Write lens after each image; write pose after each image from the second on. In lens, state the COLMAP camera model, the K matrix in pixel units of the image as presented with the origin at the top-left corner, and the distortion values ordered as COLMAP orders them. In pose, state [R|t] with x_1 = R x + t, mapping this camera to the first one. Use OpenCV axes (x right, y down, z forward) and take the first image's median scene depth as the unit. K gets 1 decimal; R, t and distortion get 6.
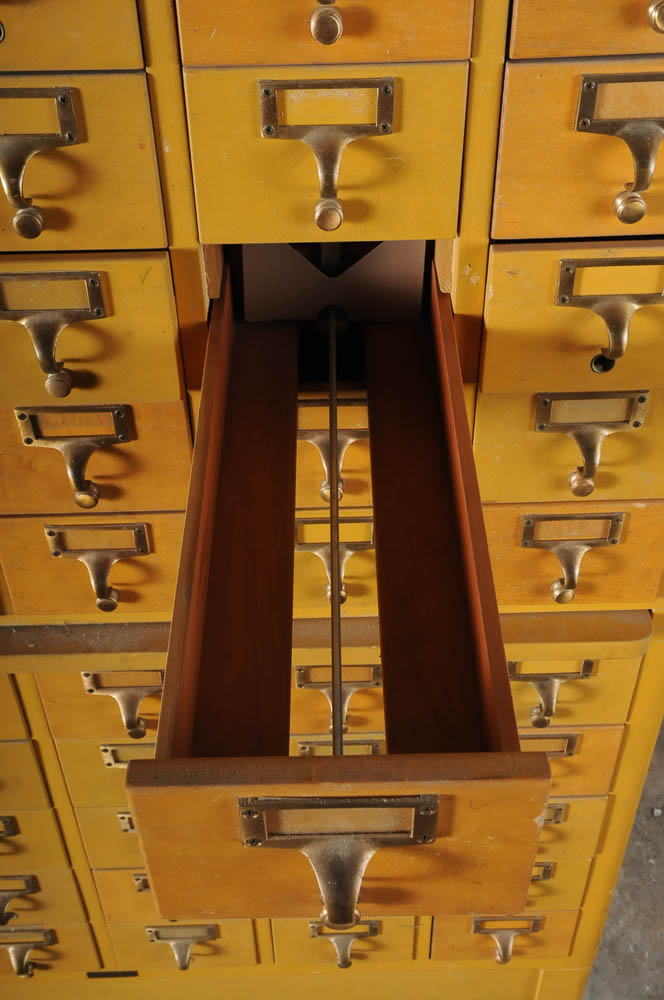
lens RADIAL K [[1107.7, 0, 324.0], [0, 1107.7, 505.2], [0, 0, 1]] dist [0.035974, 0.000000]
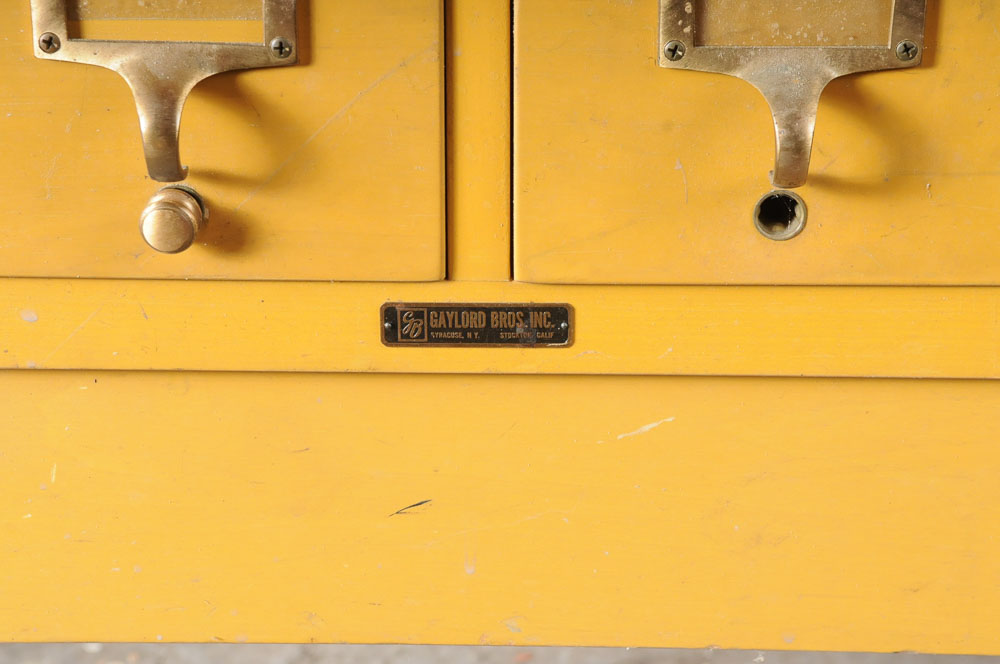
lens RADIAL K [[2291.1, 0, 507.1], [0, 2291.1, 335.1], [0, 0, 1]] dist [0.214953, 0.000000]
pose [[0.999000, 0.033366, -0.029749, -0.331219], [-0.041288, 0.943796, -0.327941, 1.191308], [0.017135, 0.328841, 0.944230, 0.976326]]
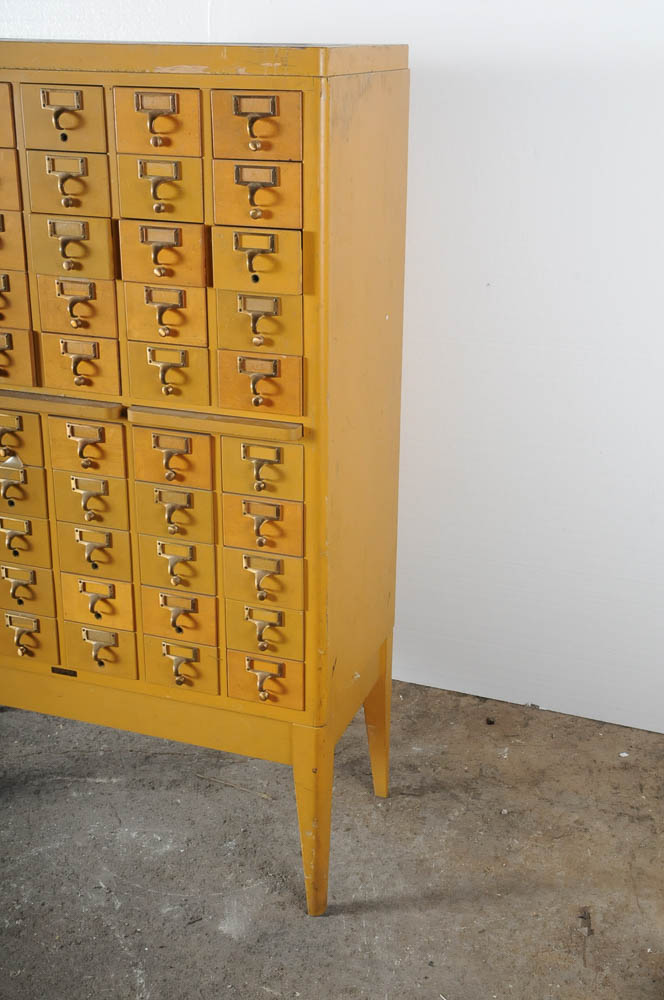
lens RADIAL K [[1262.4, 0, 320.3], [0, 1262.4, 500.8], [0, 0, 1]] dist [0.075397, 0.000000]
pose [[0.931920, 0.149911, -0.330229, 1.612880], [-0.253637, 0.920246, -0.298019, 1.325537], [0.259216, 0.361489, 0.895619, -1.574772]]
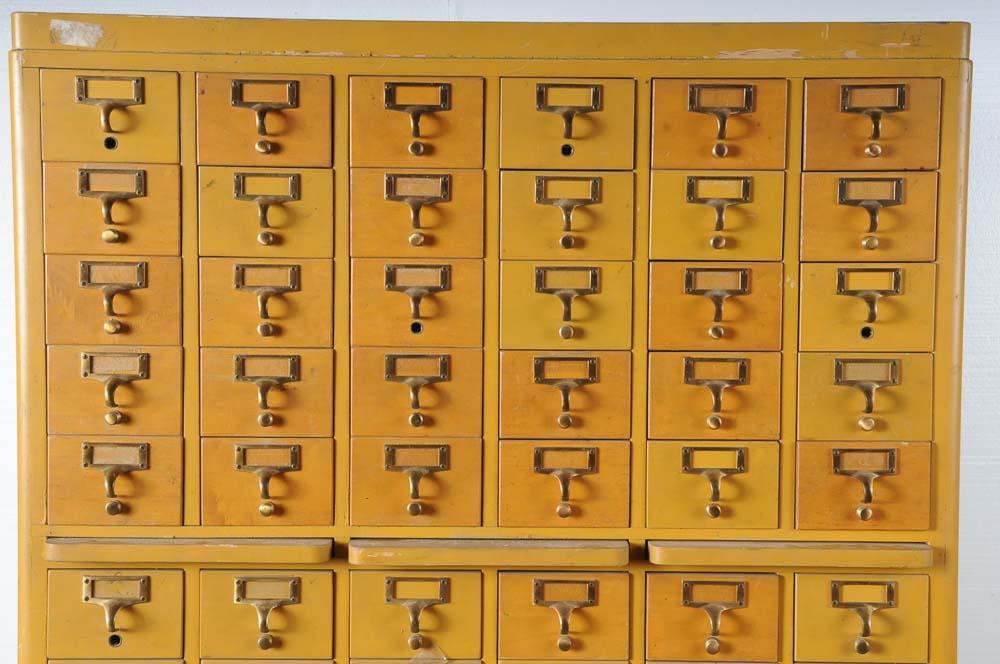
lens RADIAL K [[1389.9, 0, 506.3], [0, 1389.9, 311.5], [0, 0, 1]] dist [0.122656, 0.000000]
pose [[0.999625, 0.027155, -0.003451, -0.368343], [-0.023708, 0.795839, -0.605043, 1.380928], [-0.013684, 0.604899, 0.796185, -0.922613]]
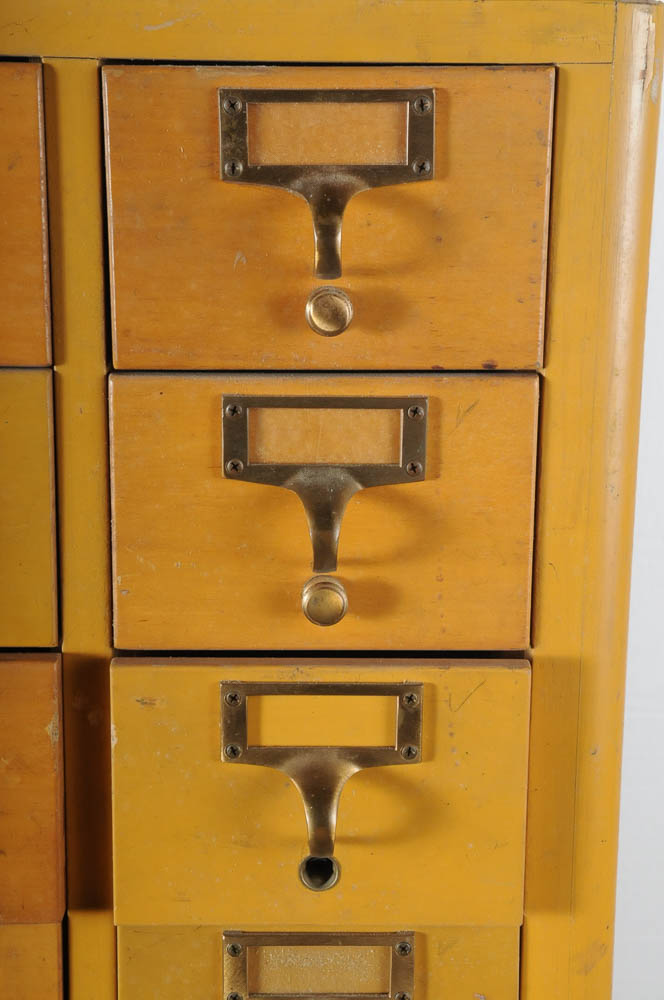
lens RADIAL K [[1779.1, 0, 329.5], [0, 1779.1, 502.3], [0, 0, 1]] dist [0.169080, 0.000000]
pose [[0.999388, 0.034064, -0.007925, 0.289089], [-0.033948, 0.890346, -0.454017, 0.141265], [-0.008410, 0.454009, 0.890958, 0.081143]]
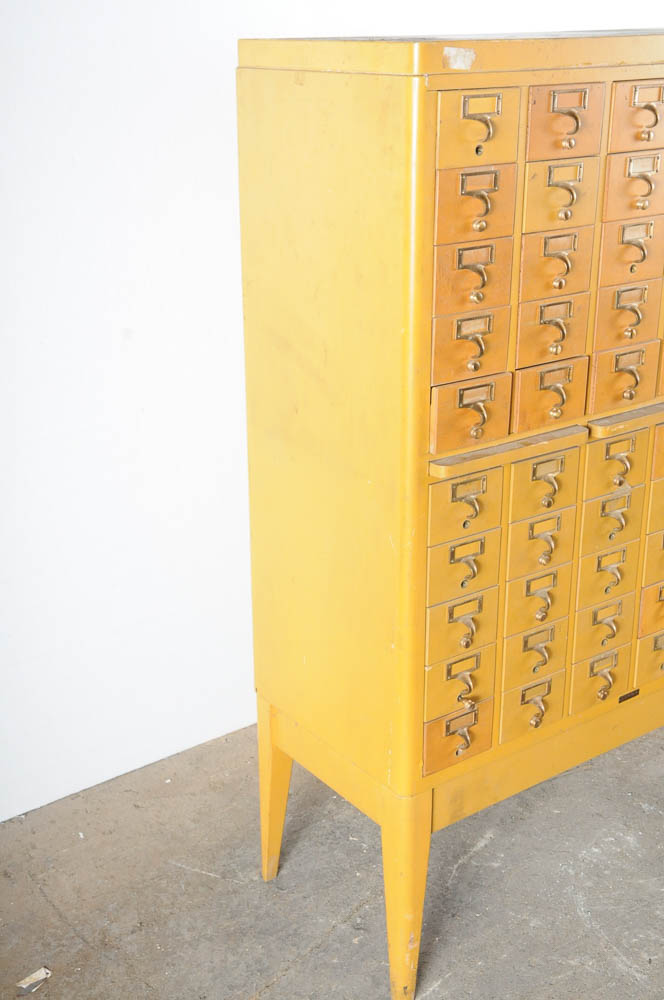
lens RADIAL K [[1292.0, 0, 329.0], [0, 1292.0, 498.4], [0, 0, 1]] dist [0.083043, 0.000000]
pose [[0.812699, -0.191417, 0.550345, -3.135045], [0.374106, 0.895533, -0.240967, 0.906816], [-0.446727, 0.401721, 0.799409, -0.957354]]
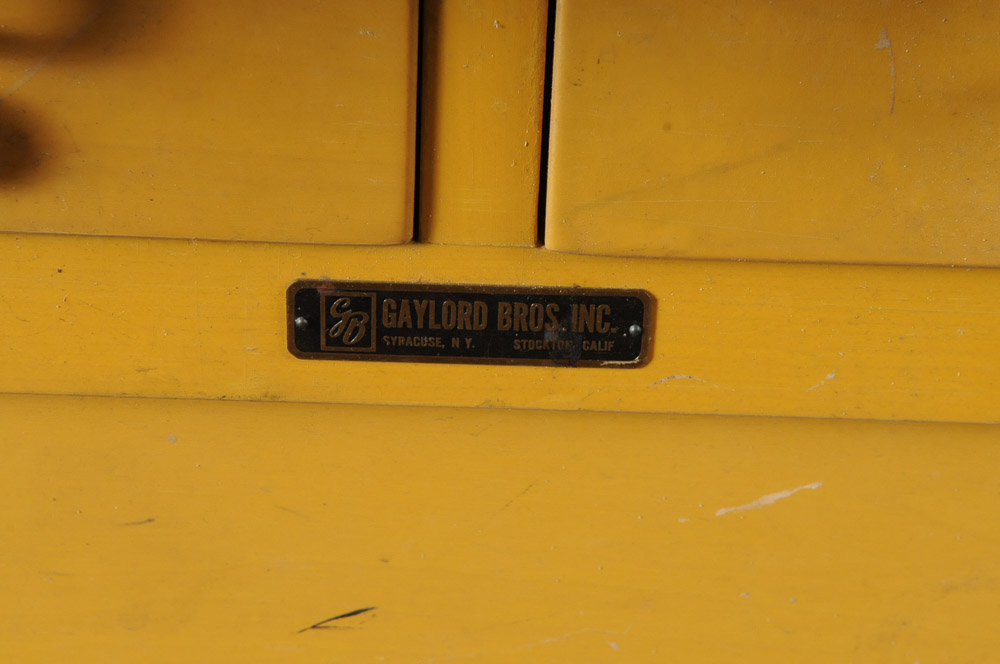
lens RADIAL K [[2291.1, 0, 505.2], [0, 2291.1, 330.5], [0, 0, 1]] dist [0.214953, 0.000000]
pose [[0.998108, 0.060718, 0.009698, -0.374253], [-0.057554, 0.978065, -0.200193, 0.950101], [-0.021641, 0.199256, 0.979709, 1.431661]]
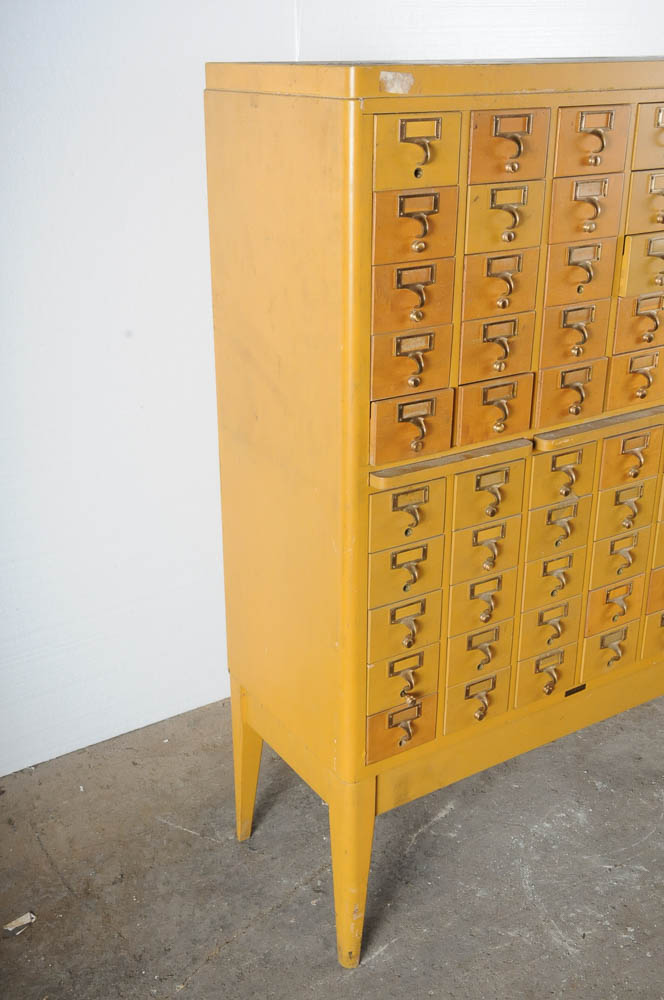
lens RADIAL K [[1107.7, 0, 327.1], [0, 1107.7, 501.2], [0, 0, 1]] dist [0.035974, 0.000000]
pose [[0.850548, -0.185309, 0.492168, -2.677456], [0.333243, 0.913902, -0.231801, 0.840862], [-0.406838, 0.361169, 0.839071, -0.872627]]
